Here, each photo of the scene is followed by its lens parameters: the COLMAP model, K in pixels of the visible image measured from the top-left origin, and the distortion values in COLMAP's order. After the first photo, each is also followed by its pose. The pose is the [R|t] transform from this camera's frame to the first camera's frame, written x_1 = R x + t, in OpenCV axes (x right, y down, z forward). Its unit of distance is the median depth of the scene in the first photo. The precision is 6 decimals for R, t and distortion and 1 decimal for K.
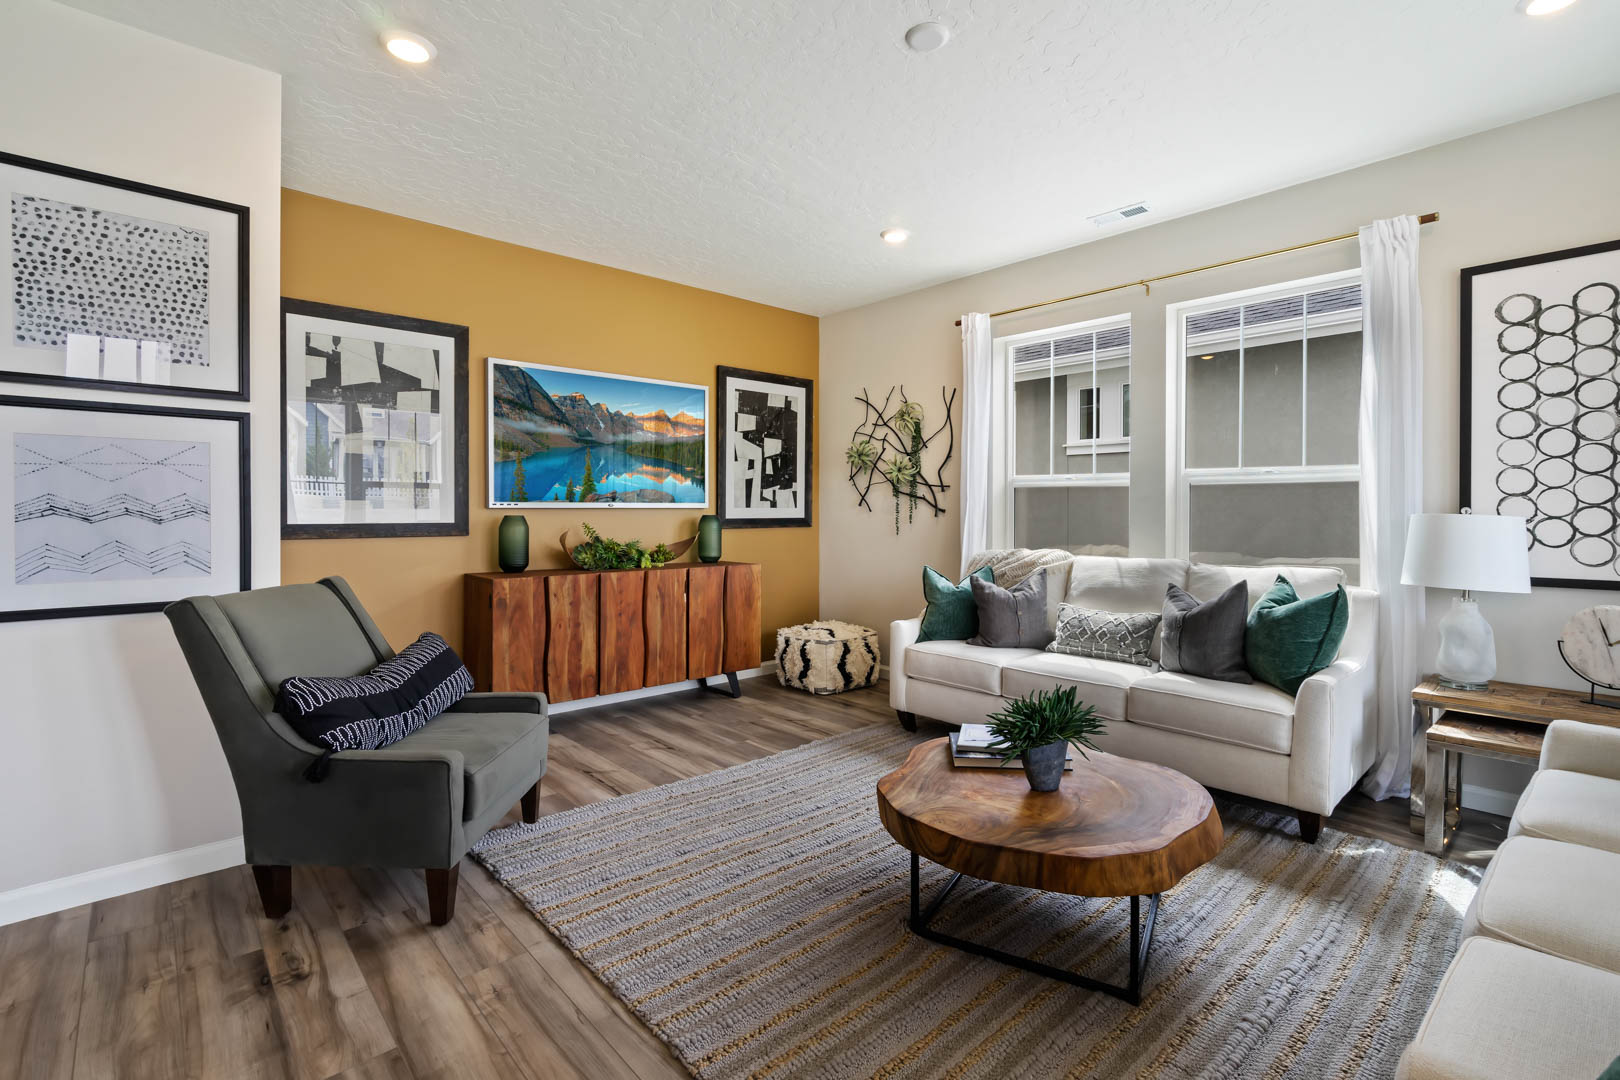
lens RADIAL K [[747.3, 0, 805.9], [0, 747.3, 521.0], [0, 0, 1]] dist [-0.000903, 0.000866]
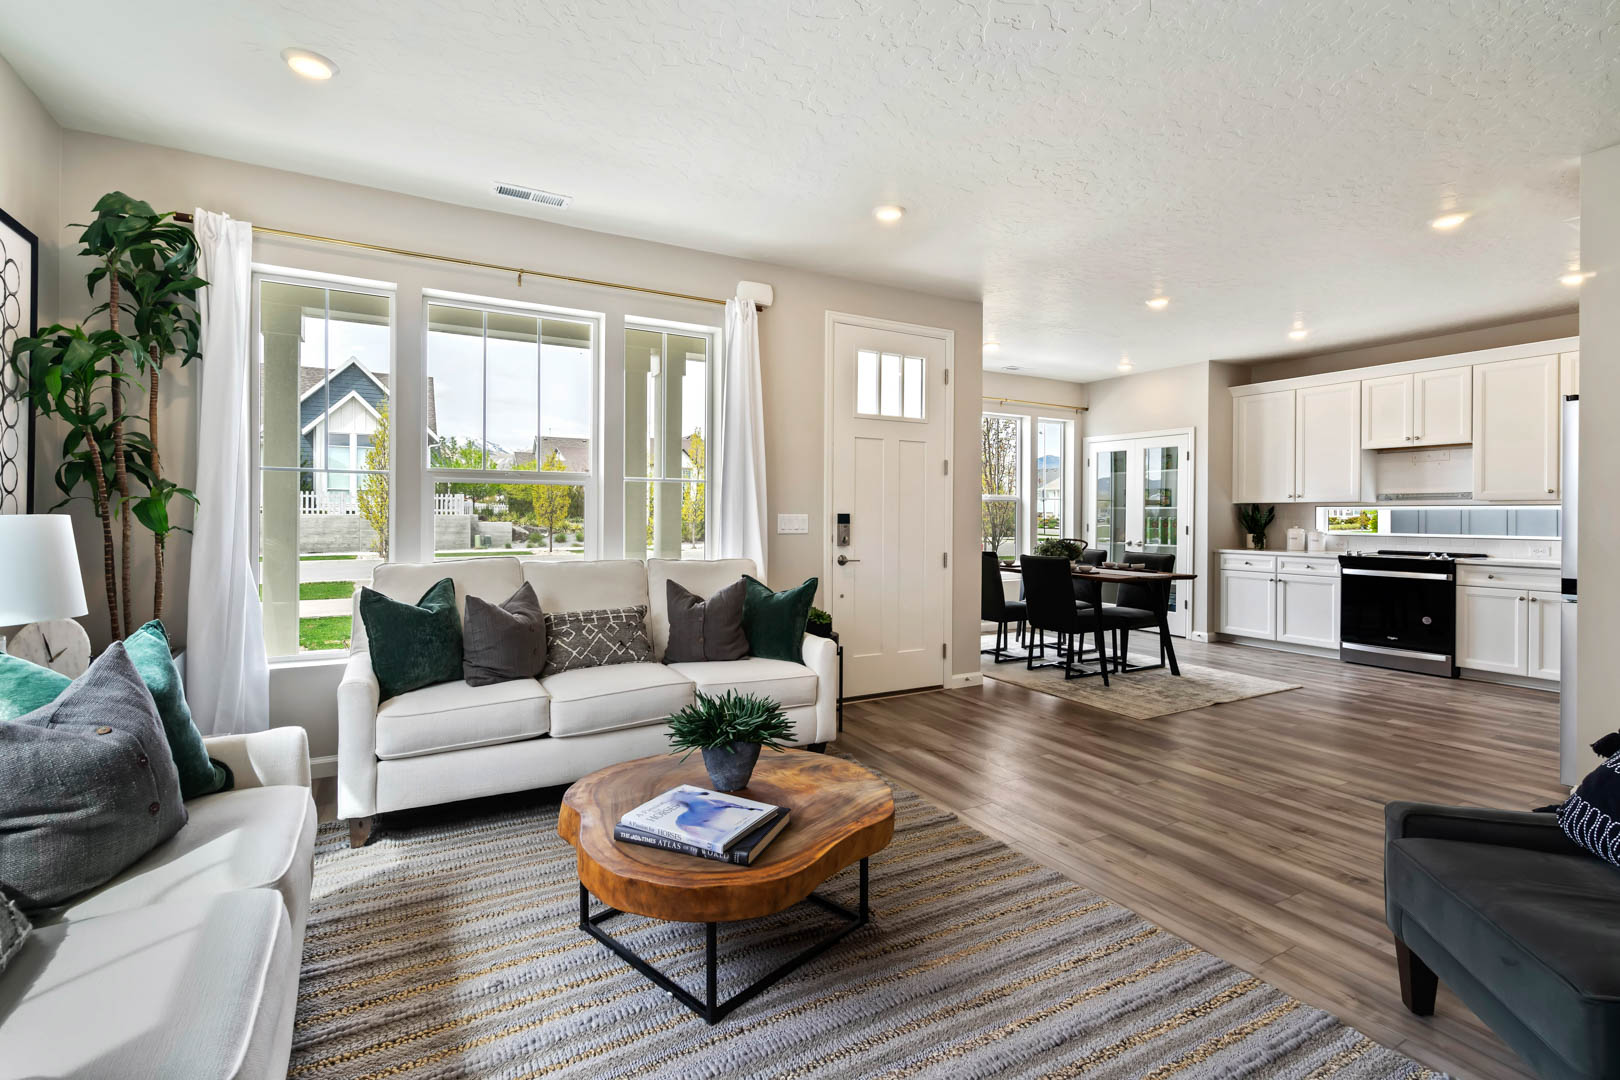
lens RADIAL K [[747.3, 0, 805.9], [0, 747.3, 521.0], [0, 0, 1]] dist [-0.000903, 0.000866]
pose [[-0.976800, -0.006777, 0.214045, 0.002779], [-0.002175, 0.999762, 0.021729, -0.014624], [-0.214141, 0.020759, -0.976582, 1.075746]]
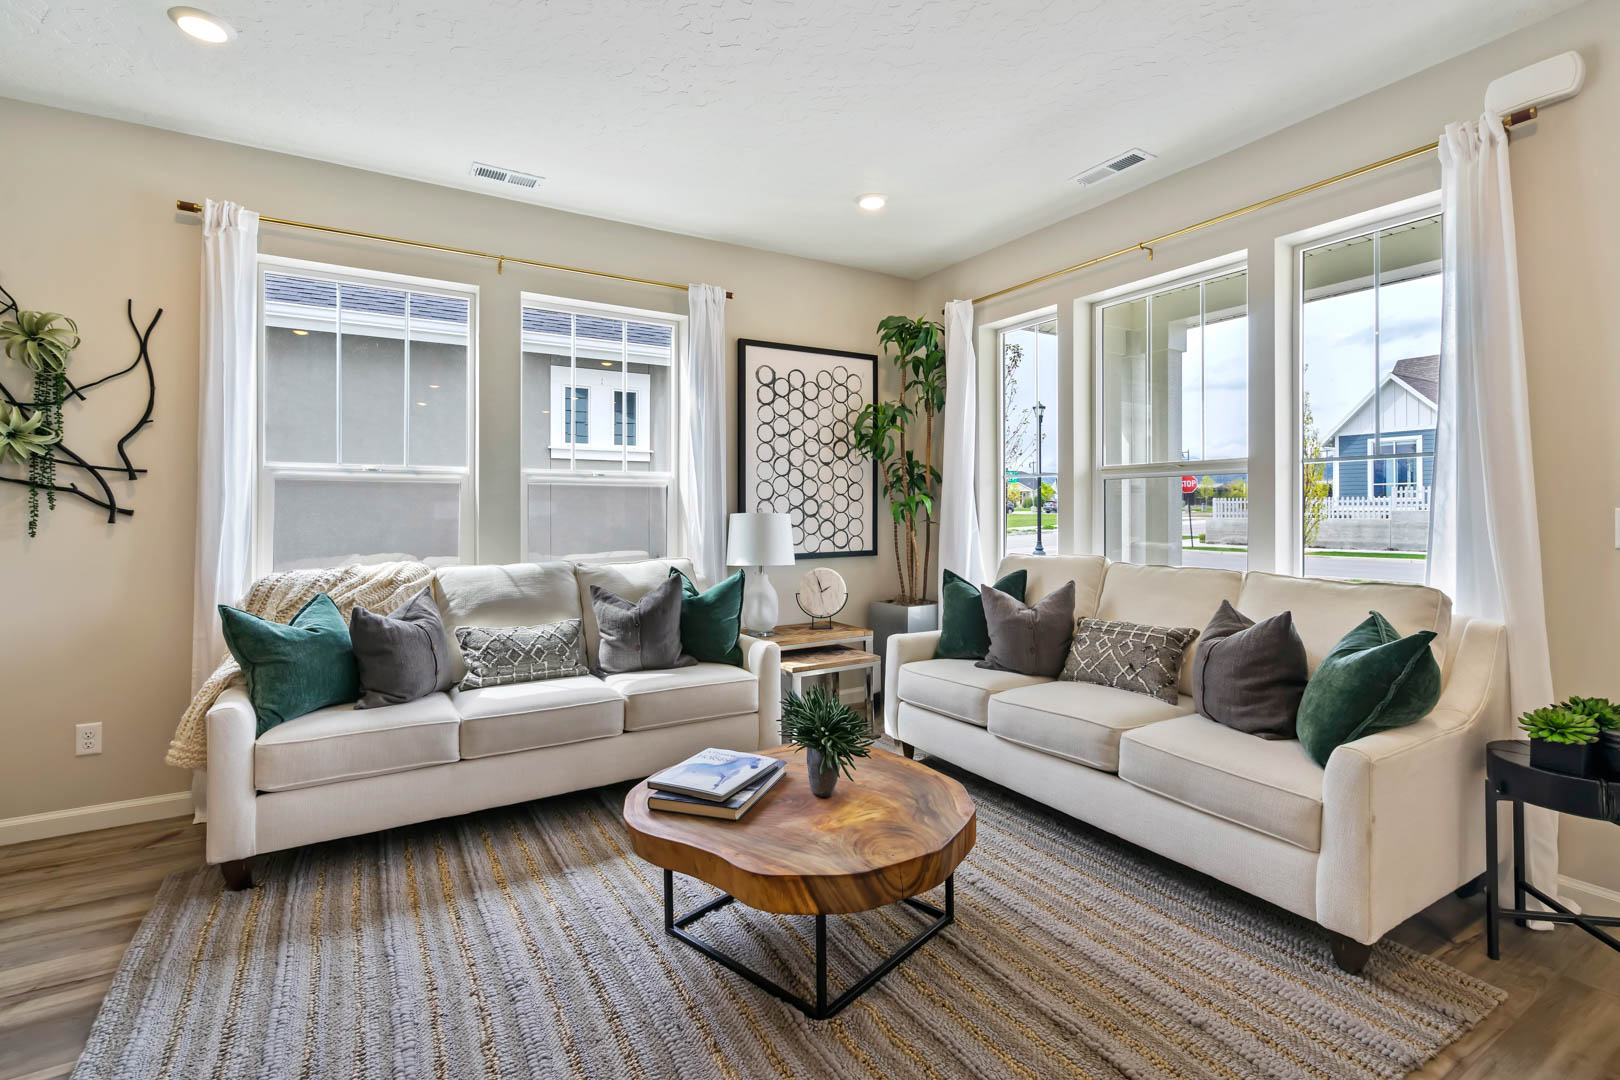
lens RADIAL K [[753.1, 0, 815.9], [0, 753.1, 506.8], [0, 0, 1]] dist [0.000072, 0.000549]
pose [[0.185677, 0.002169, 0.982608, -0.363331], [0.015737, 0.999863, -0.005180, -0.008399], [-0.982485, 0.016425, 0.185617, 0.450229]]
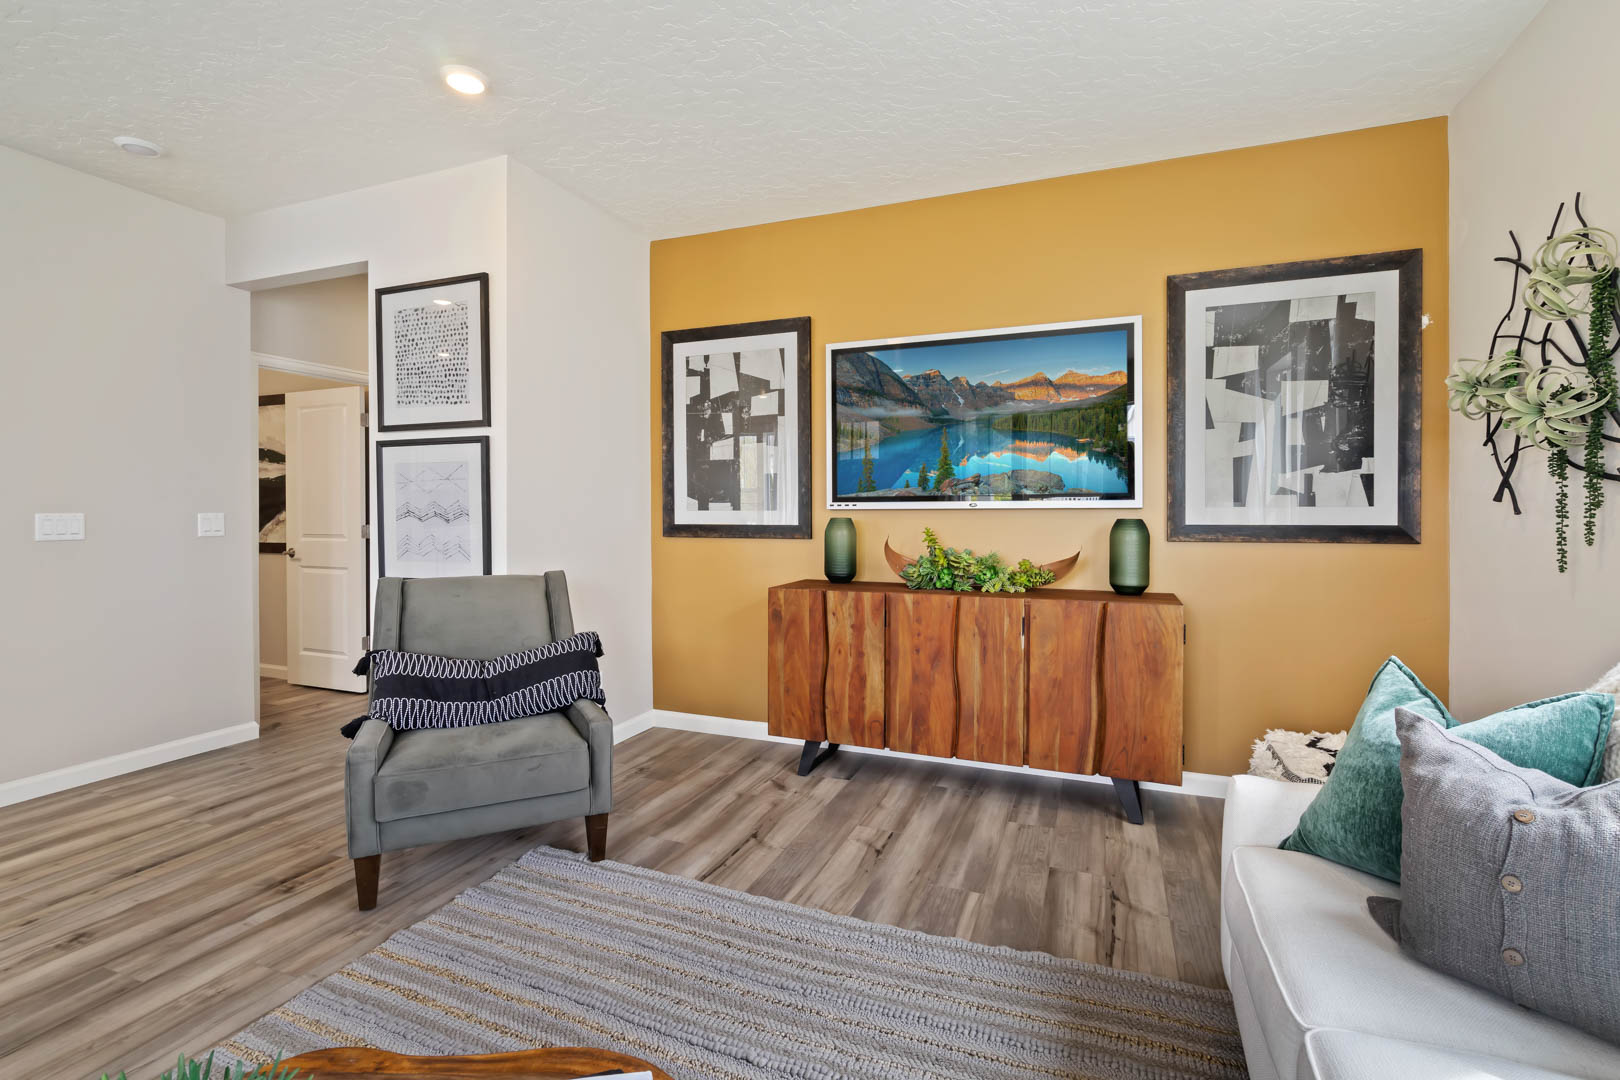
lens RADIAL K [[740.9, 0, 809.1], [0, 740.9, 515.4], [0, 0, 1]] dist [-0.002452, 0.001291]
pose [[0.438247, 0.004935, -0.898841, 0.392926], [-0.010231, 0.999948, 0.000502, -0.010615], [0.898796, 0.008976, 0.438275, 0.603750]]
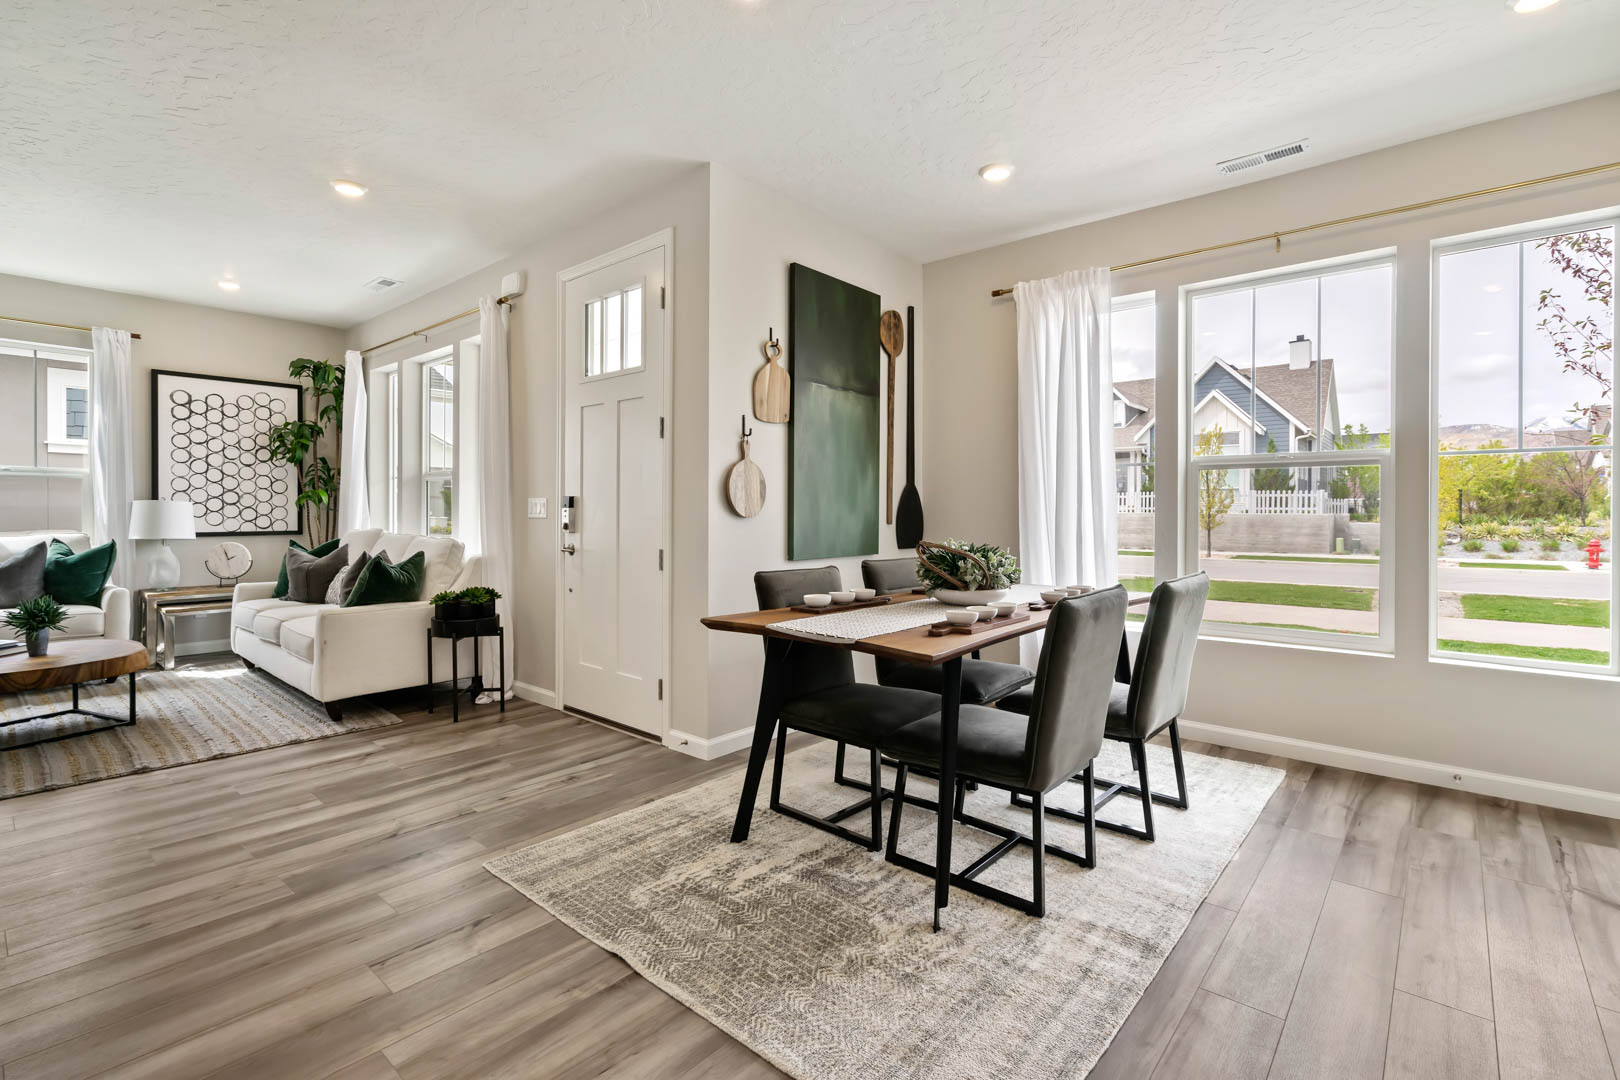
lens RADIAL K [[740.9, 0, 809.1], [0, 740.9, 515.4], [0, 0, 1]] dist [-0.002452, 0.001291]
pose [[-0.123204, -0.005681, 0.992365, -0.861922], [0.009166, 0.999934, 0.006862, 0.021941], [-0.992339, 0.009942, -0.123144, -0.292802]]
